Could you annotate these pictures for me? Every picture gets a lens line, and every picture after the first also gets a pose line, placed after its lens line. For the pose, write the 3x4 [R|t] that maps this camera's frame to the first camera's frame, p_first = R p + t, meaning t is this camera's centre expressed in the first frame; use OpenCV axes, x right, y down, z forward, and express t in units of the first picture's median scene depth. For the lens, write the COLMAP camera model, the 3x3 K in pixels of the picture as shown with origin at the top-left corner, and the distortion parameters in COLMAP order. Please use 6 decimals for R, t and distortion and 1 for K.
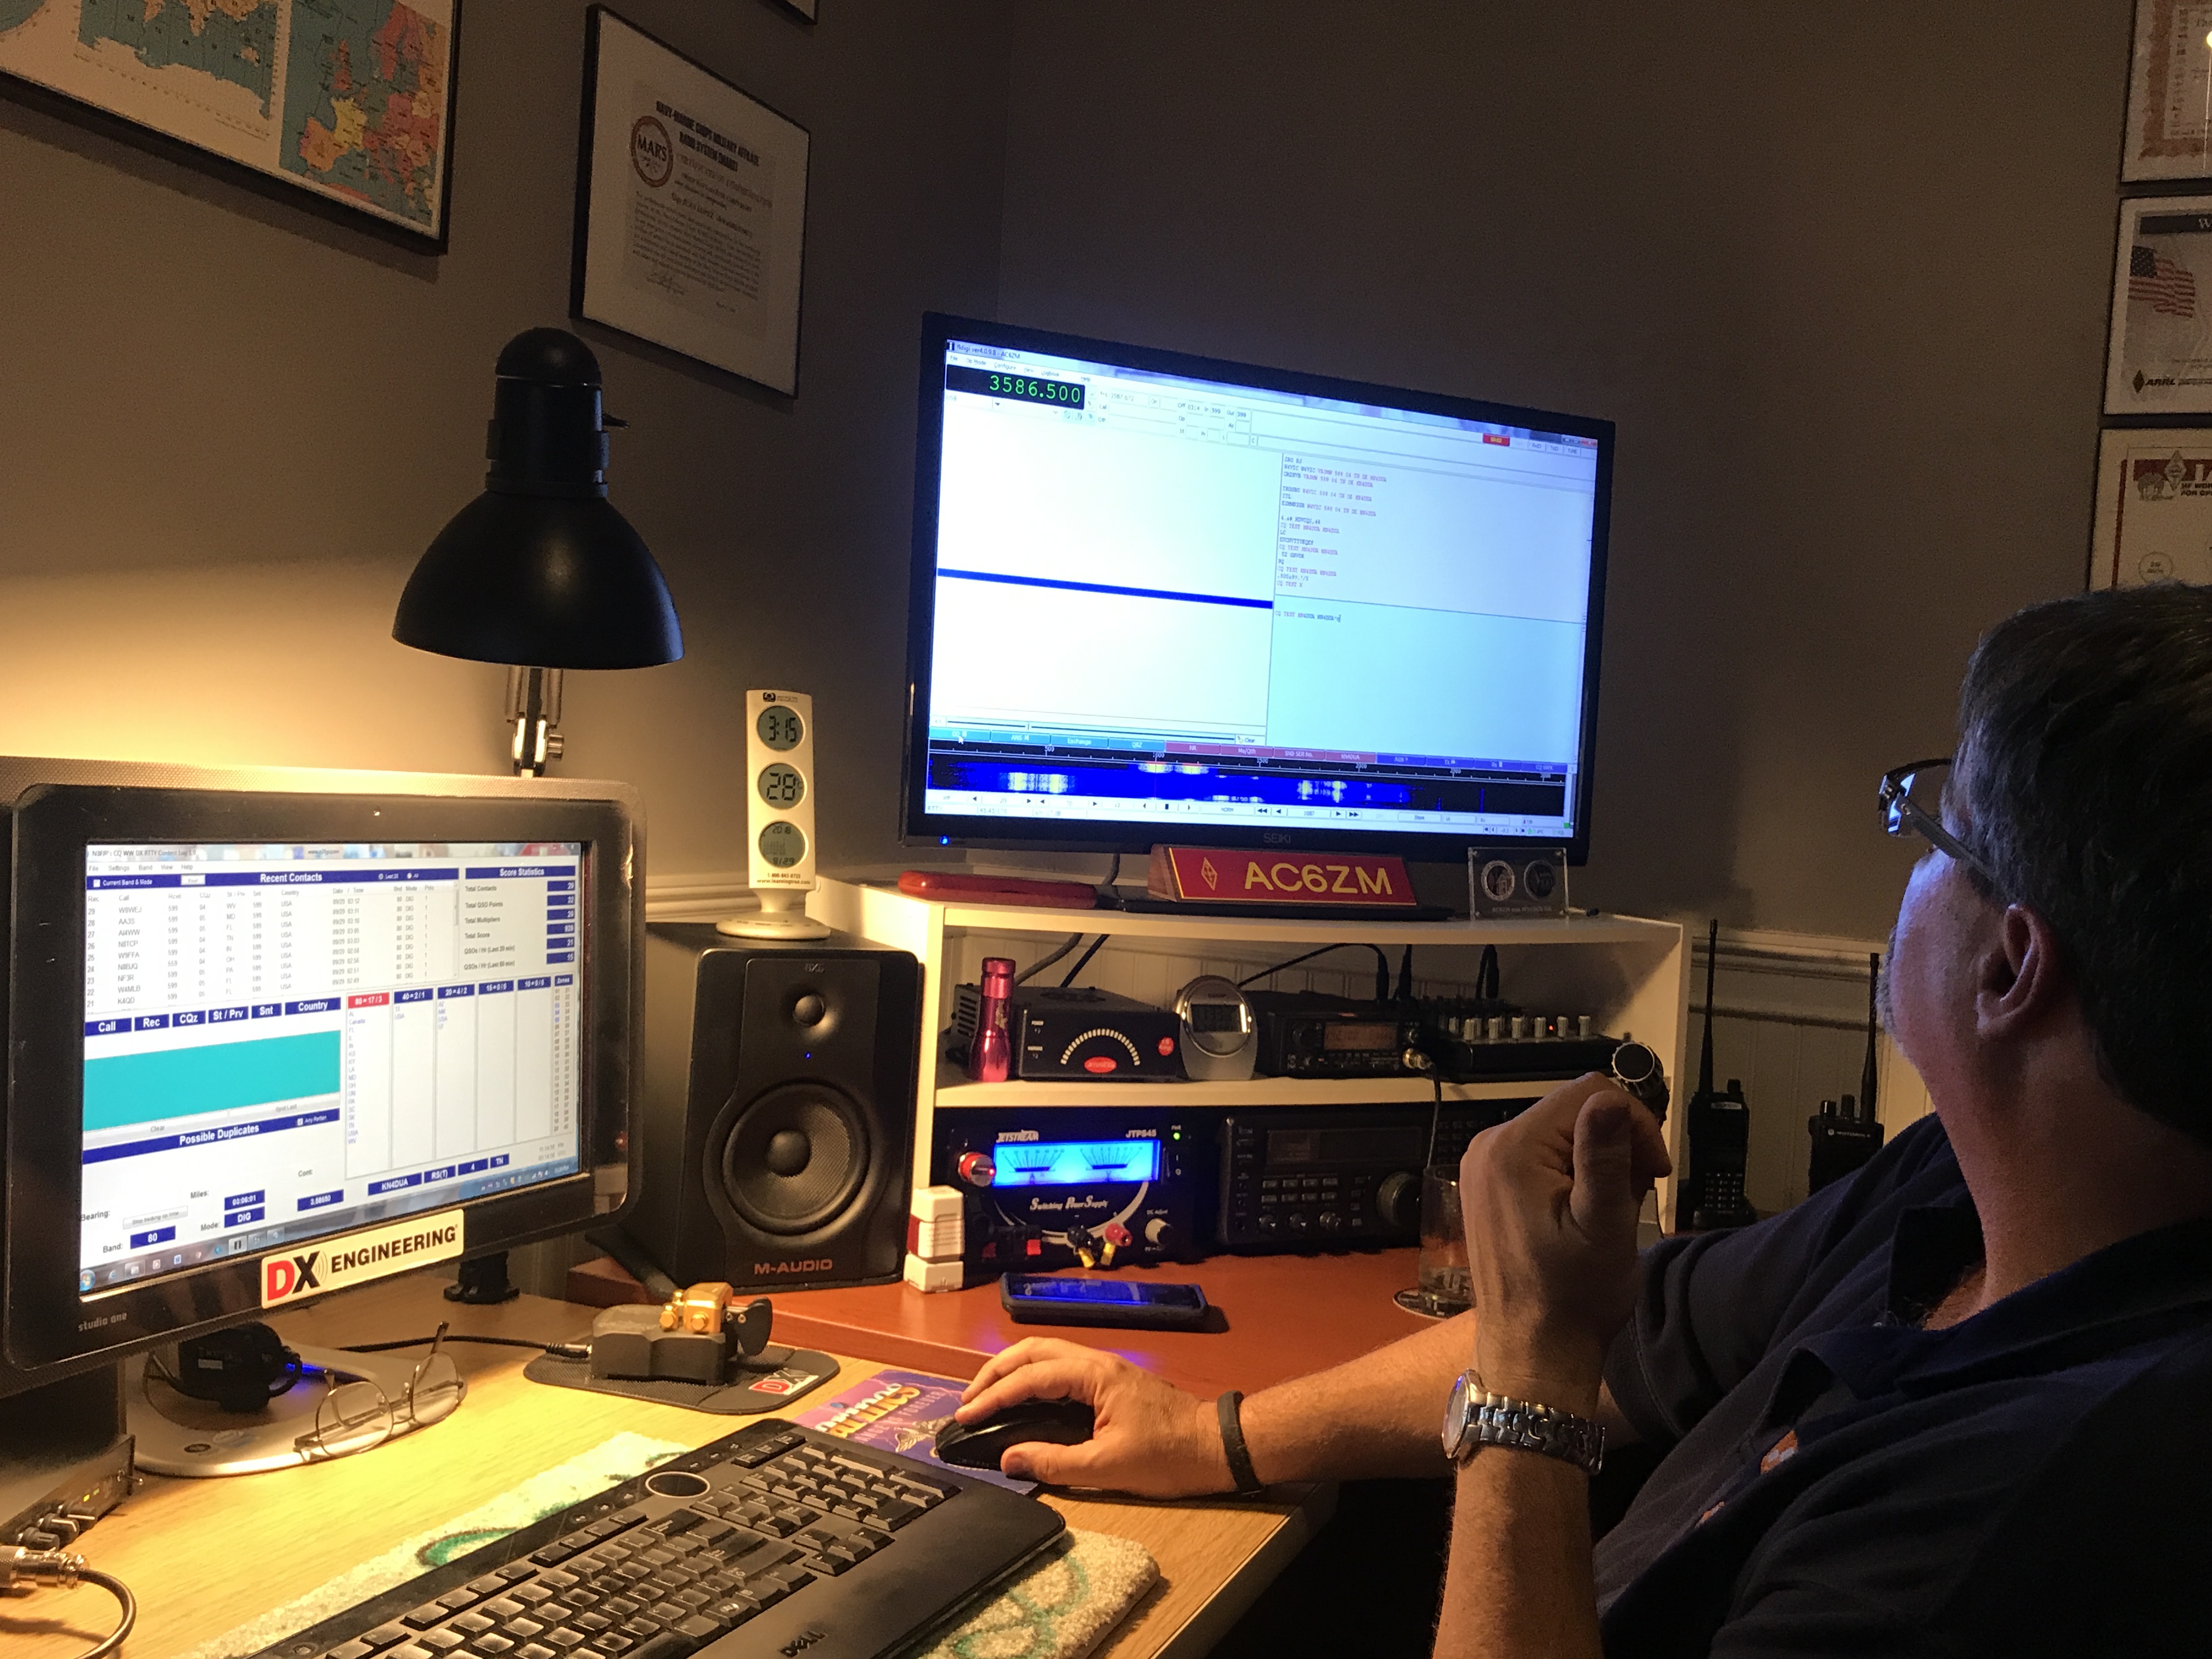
lens RADIAL K [[2039.6, 0, 1106.0], [0, 2039.6, 829.5], [0, 0, 1]] dist [0.018391, -0.007104]
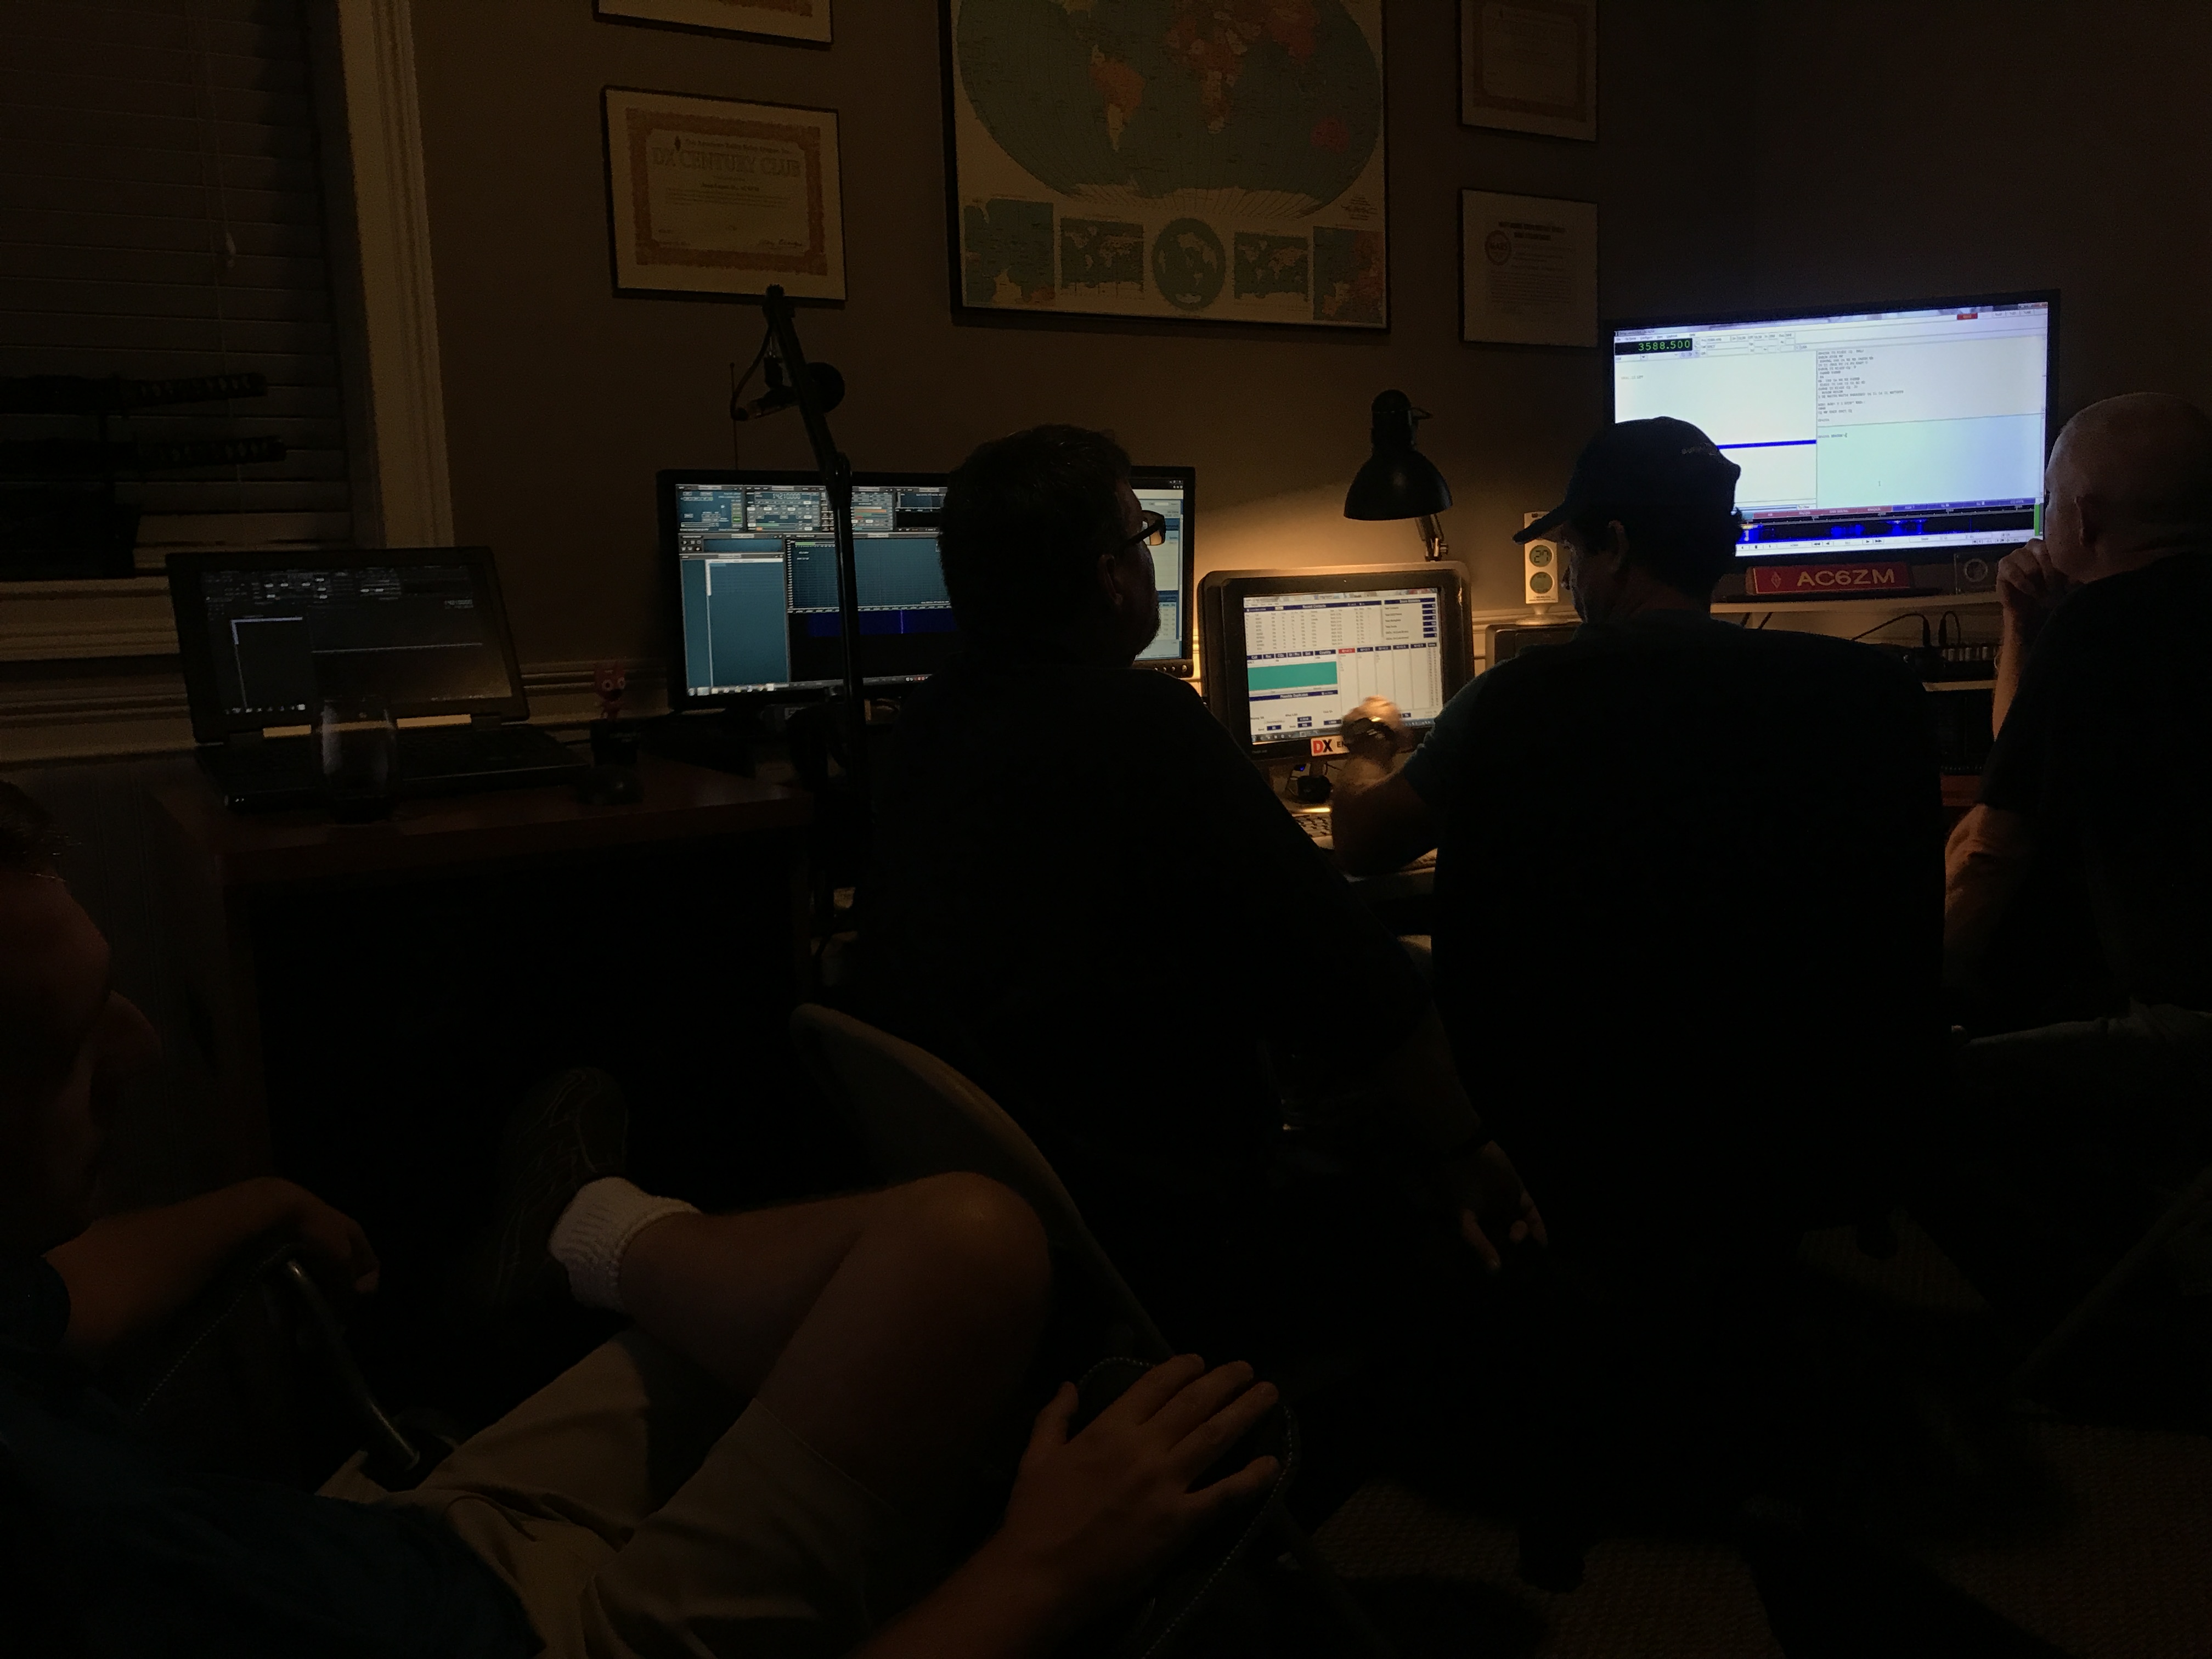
lens RADIAL K [[1818.6, 0, 1106.0], [0, 1818.6, 829.5], [0, 0, 1]] dist [0.003679, -0.067677]
pose [[0.814330, -0.015237, -0.580202, 0.551286], [0.077702, 0.993519, 0.082965, 0.067349], [0.575177, -0.112644, 0.810236, -0.826768]]
